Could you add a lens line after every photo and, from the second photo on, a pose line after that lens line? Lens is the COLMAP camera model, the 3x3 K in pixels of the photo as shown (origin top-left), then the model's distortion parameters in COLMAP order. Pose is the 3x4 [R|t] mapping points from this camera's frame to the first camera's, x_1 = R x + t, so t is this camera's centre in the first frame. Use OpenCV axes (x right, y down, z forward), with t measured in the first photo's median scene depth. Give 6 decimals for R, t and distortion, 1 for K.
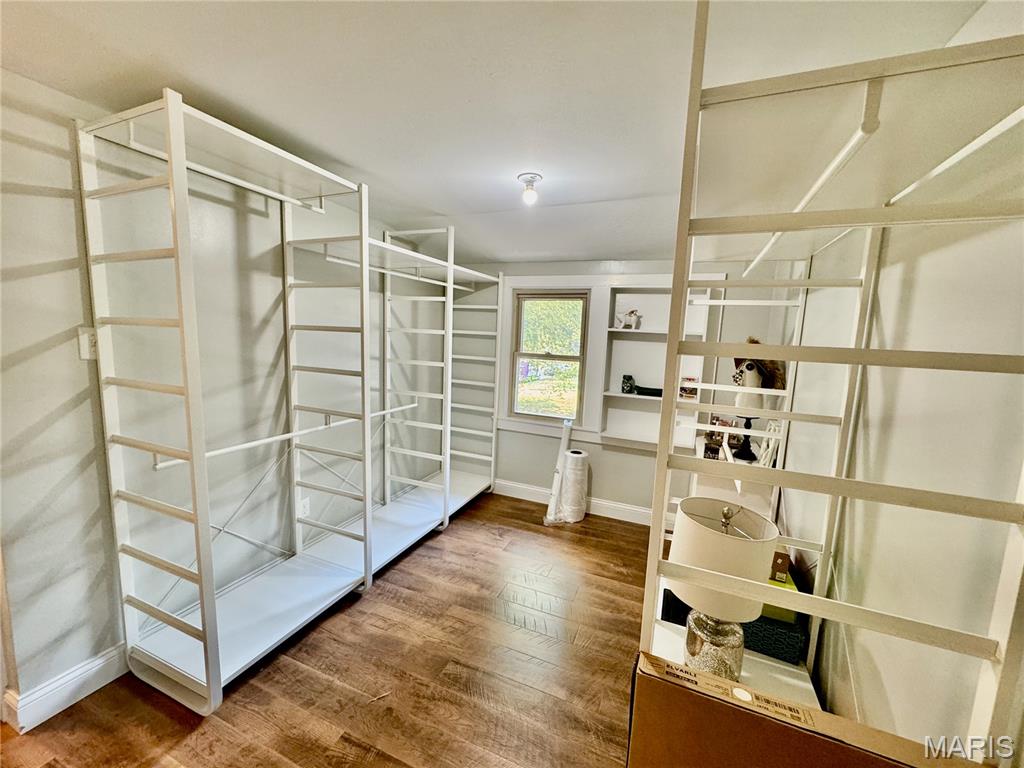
lens RADIAL K [[407.7, 0, 515.0], [0, 407.7, 385.5], [0, 0, 1]] dist [-0.002205, 0.000023]
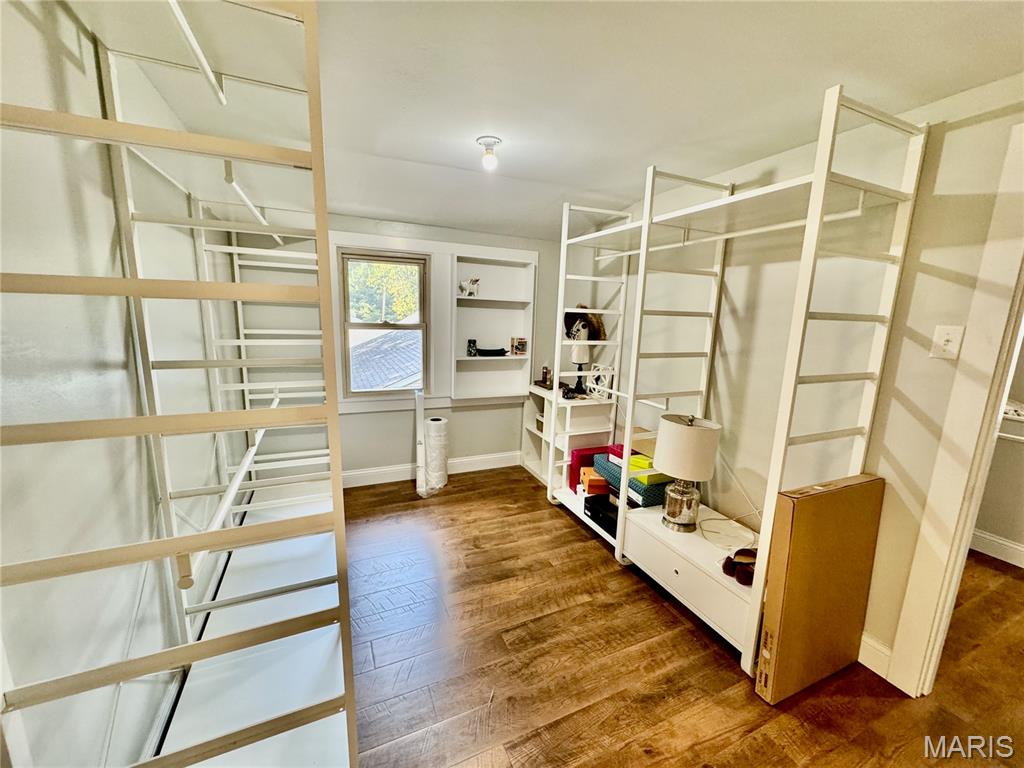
lens RADIAL K [[407.7, 0, 513.4], [0, 407.7, 383.8], [0, 0, 1]] dist [-0.002205, 0.000023]
pose [[0.680555, -0.150054, 0.717168, -0.450098], [0.088545, 0.988474, 0.122795, -0.032350], [-0.727328, -0.020067, 0.685997, 0.175423]]
